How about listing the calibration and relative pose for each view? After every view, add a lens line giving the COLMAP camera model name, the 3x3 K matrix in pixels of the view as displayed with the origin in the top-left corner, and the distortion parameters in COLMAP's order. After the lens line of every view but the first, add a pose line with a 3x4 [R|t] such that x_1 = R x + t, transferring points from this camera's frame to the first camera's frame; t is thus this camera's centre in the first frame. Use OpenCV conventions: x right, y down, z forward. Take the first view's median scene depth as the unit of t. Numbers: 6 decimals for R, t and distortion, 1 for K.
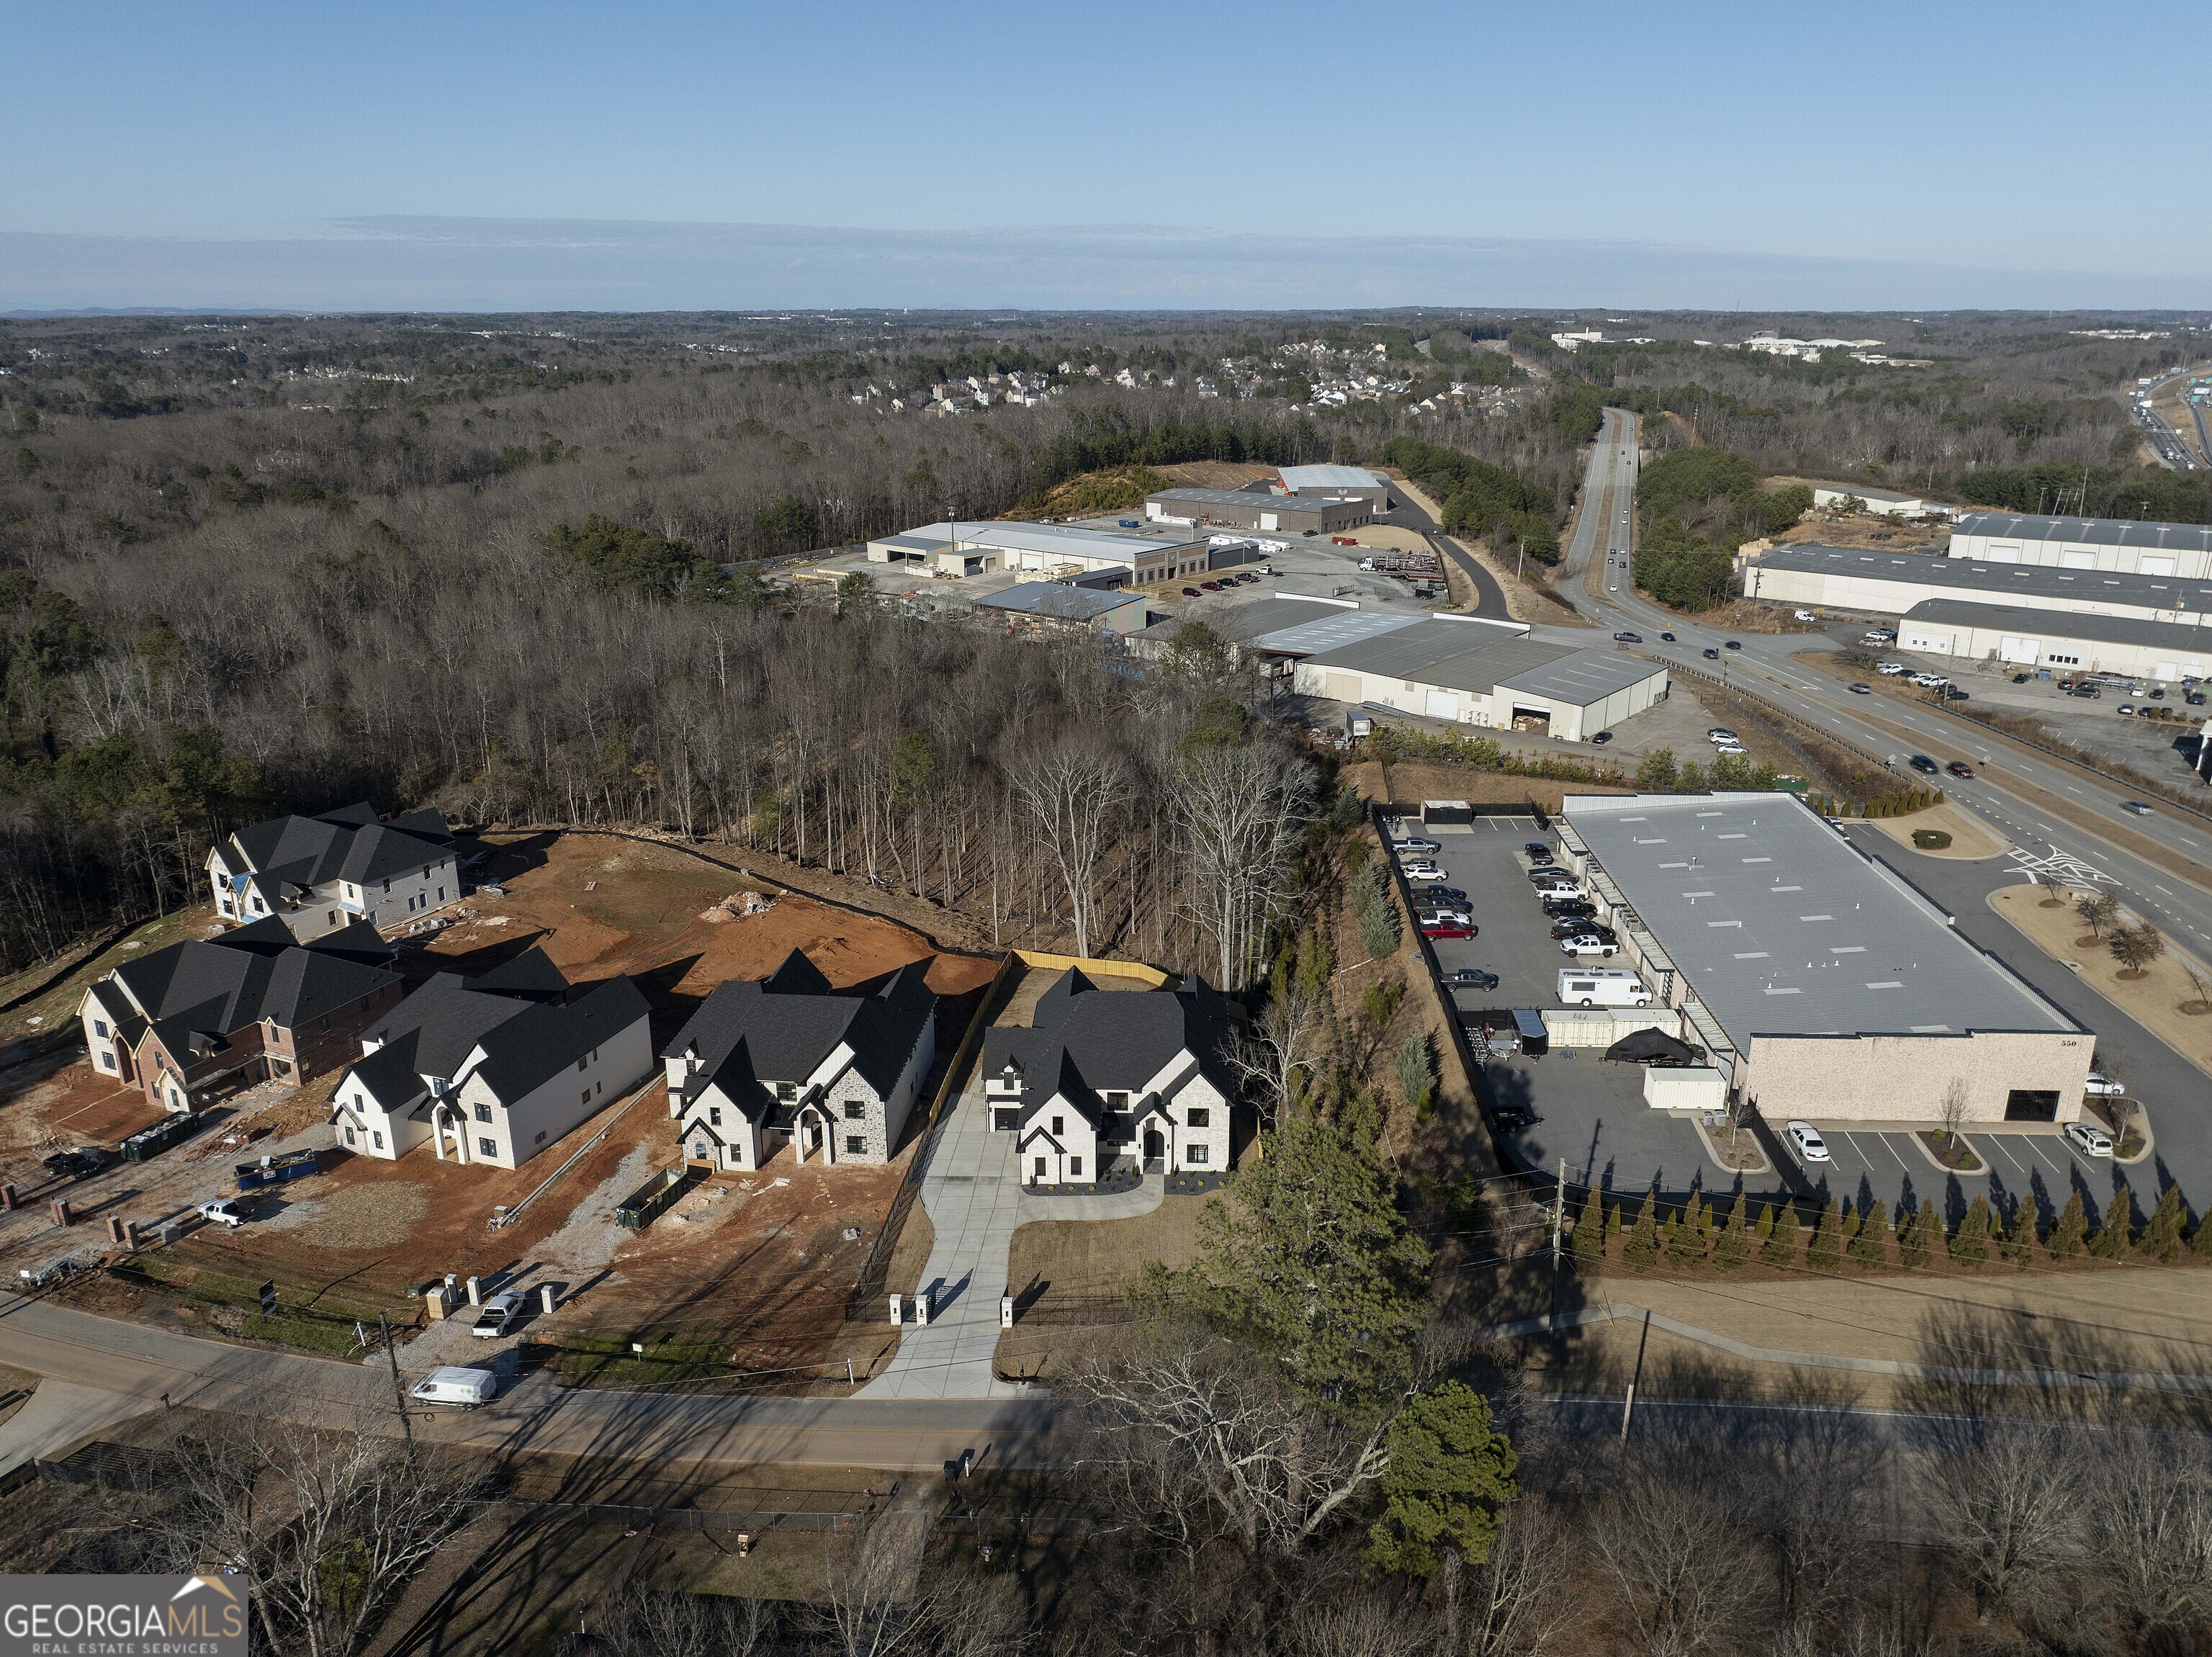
lens RADIAL K [[1531.5, 0, 1106.0], [0, 1531.5, 828.5], [0, 0, 1]] dist [-0.003154, -0.006179]
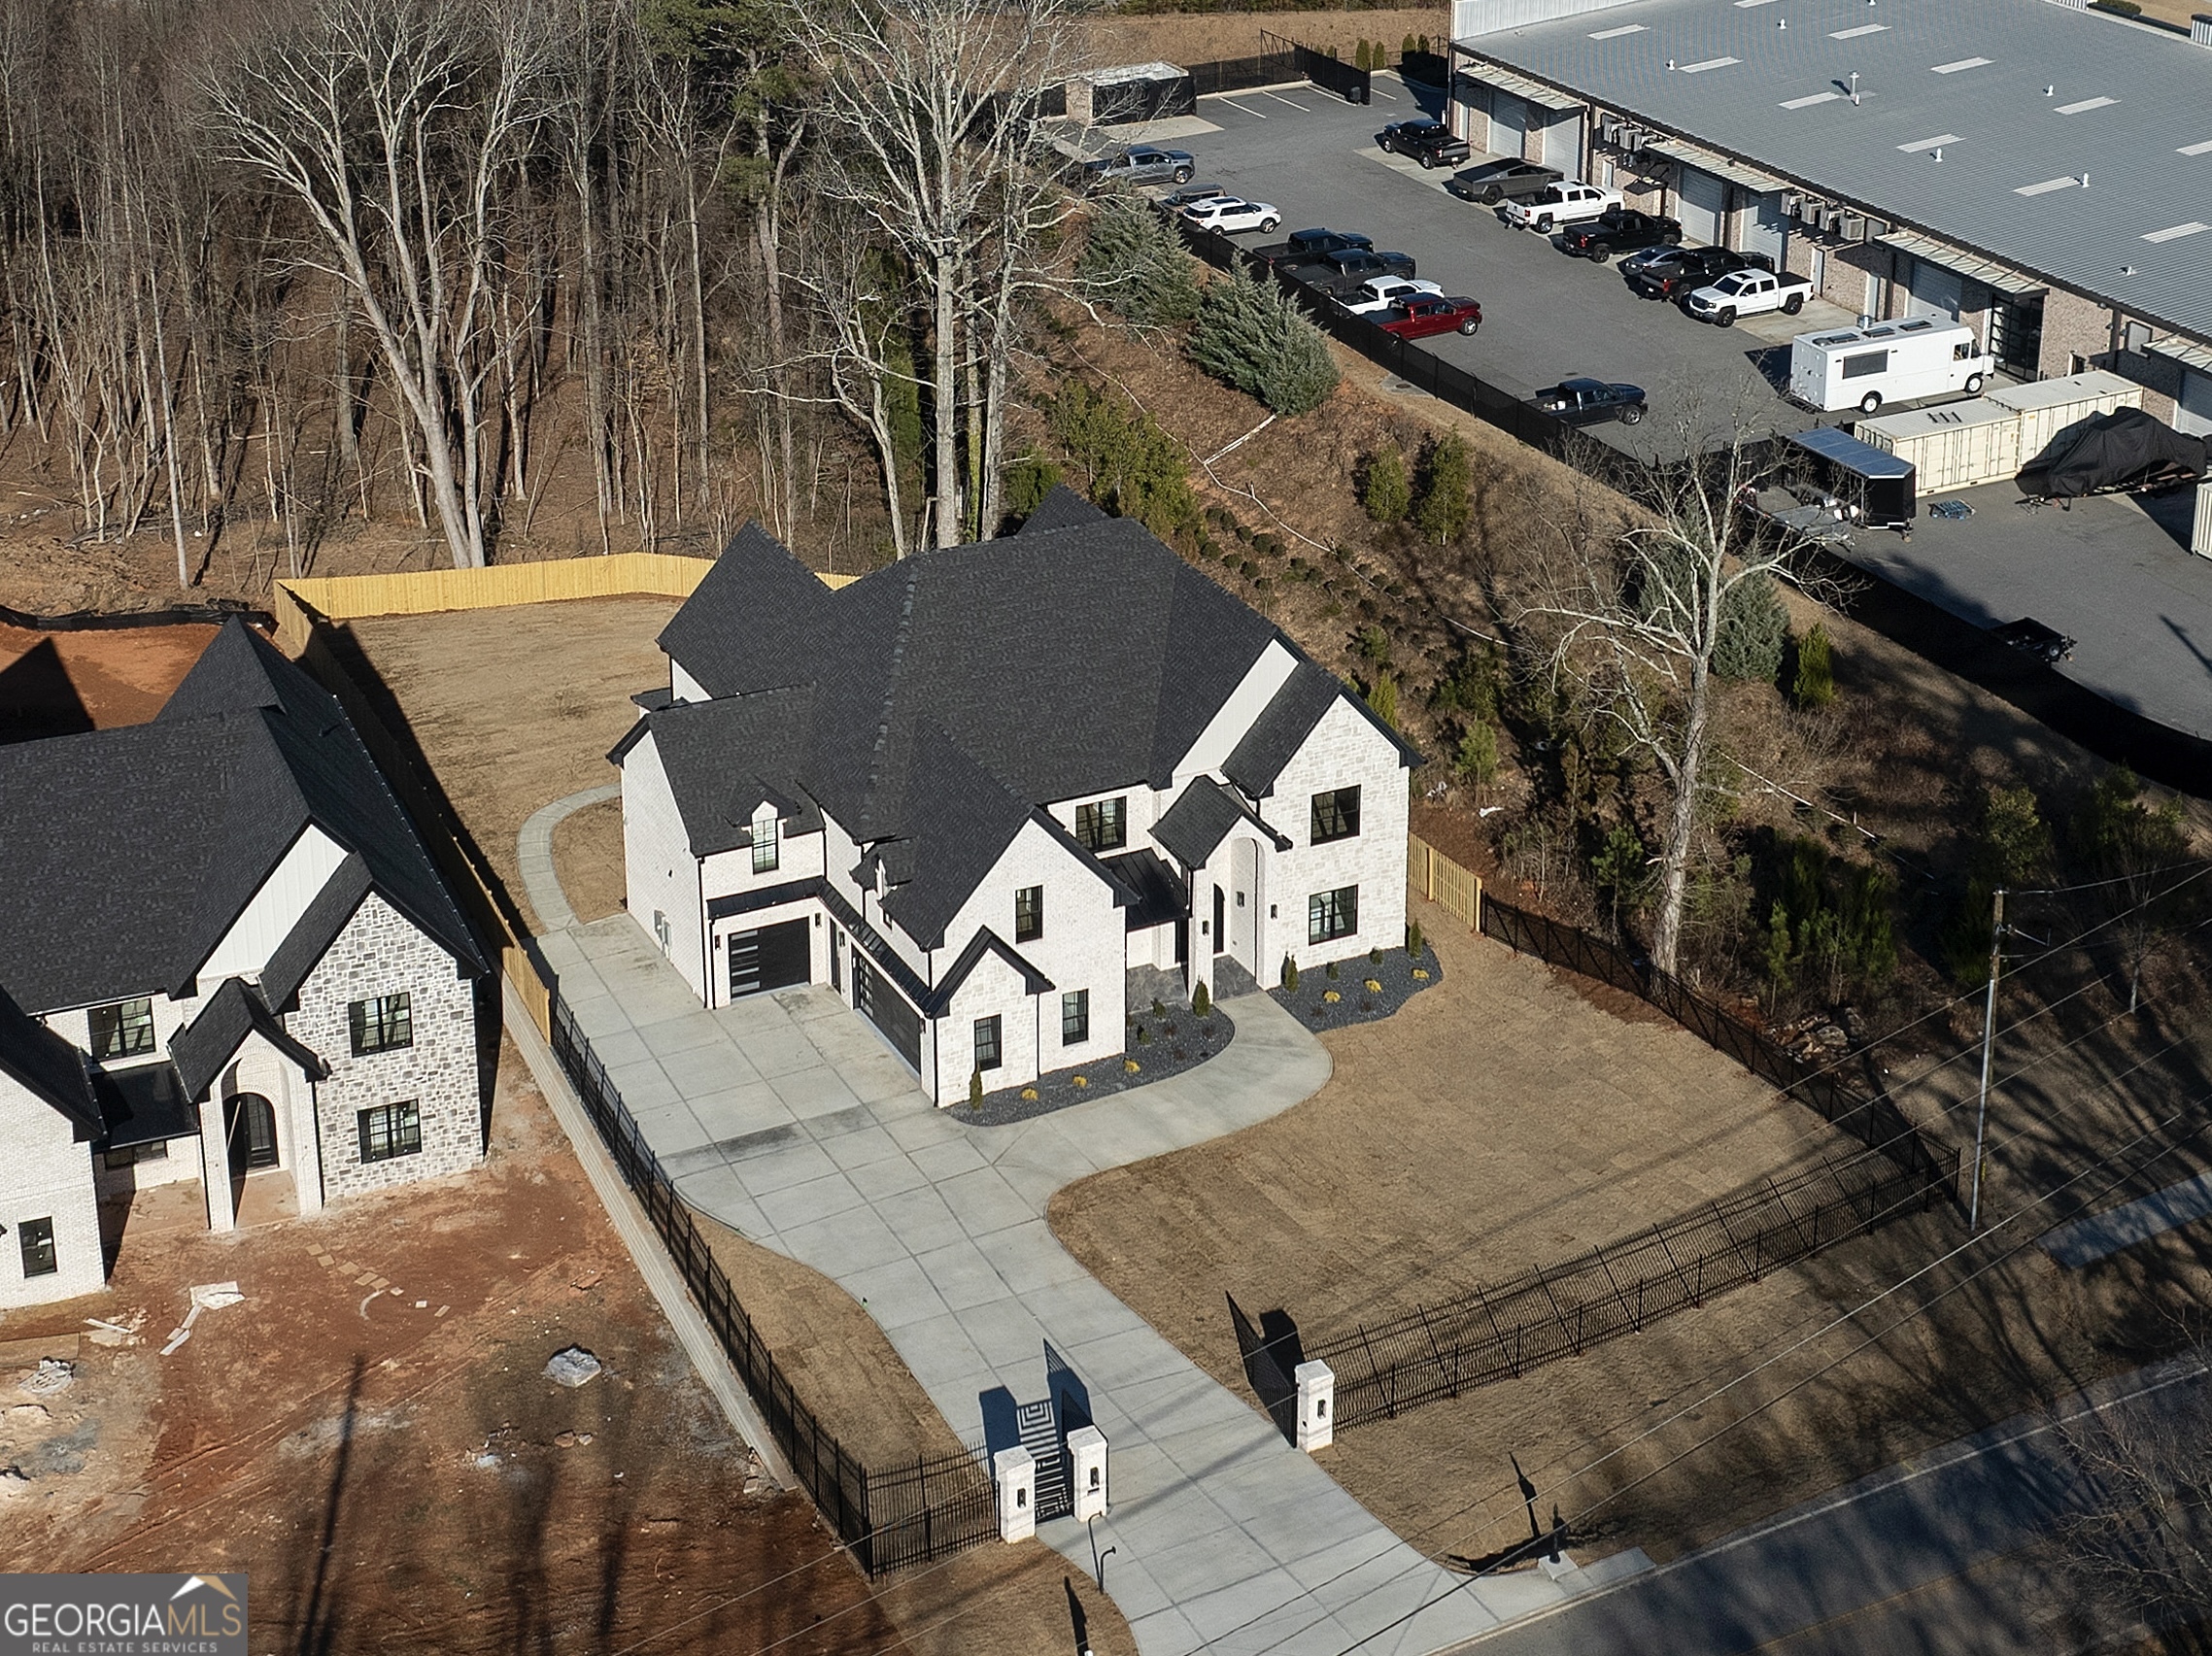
lens RADIAL K [[3502.3, 0, 1106.1], [0, 3502.3, 598.0], [0, 0, 1]] dist [-0.009617, 0.103156]
pose [[0.876475, -0.180907, 0.446166, -0.356030], [0.152431, 0.983317, 0.099260, 0.044782], [-0.456679, -0.018989, 0.889429, 0.275180]]
